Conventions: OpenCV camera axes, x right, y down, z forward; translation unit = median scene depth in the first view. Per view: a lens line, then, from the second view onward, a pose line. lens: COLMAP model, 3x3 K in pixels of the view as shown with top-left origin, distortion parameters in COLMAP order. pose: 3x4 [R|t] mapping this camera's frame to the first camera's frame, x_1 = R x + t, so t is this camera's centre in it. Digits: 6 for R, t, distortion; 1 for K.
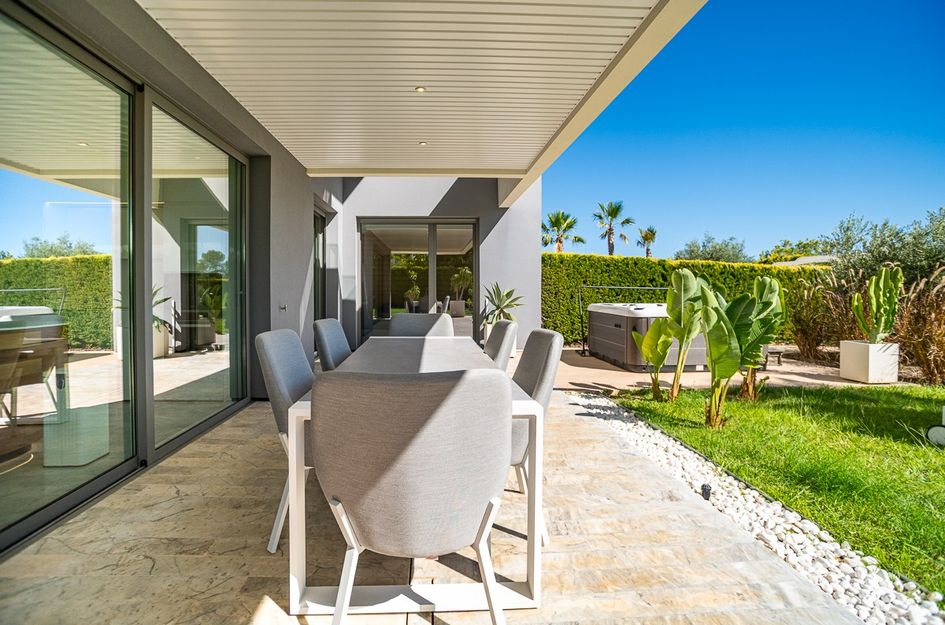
lens RADIAL K [[488.4, 0, 462.9], [0, 488.4, 290.3], [0, 0, 1]] dist [-0.046490, 0.034525]
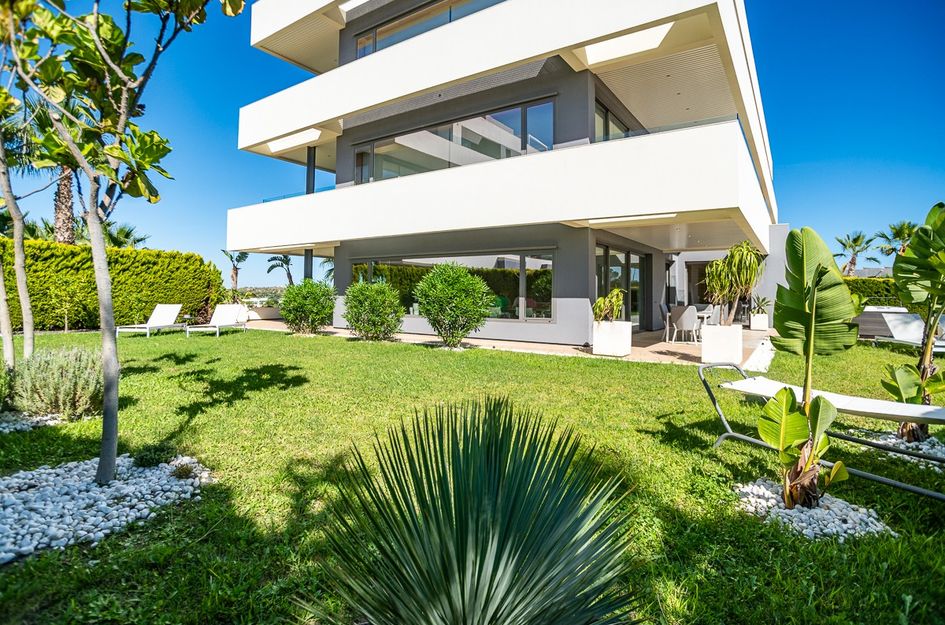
lens RADIAL K [[488.4, 0, 462.9], [0, 488.4, 290.3], [0, 0, 1]] dist [-0.046490, 0.034525]
pose [[0.784219, 0.004943, -0.620465, 0.320933], [-0.011516, 0.999912, -0.006590, -0.001492], [0.620378, 0.012314, 0.784207, -1.207211]]
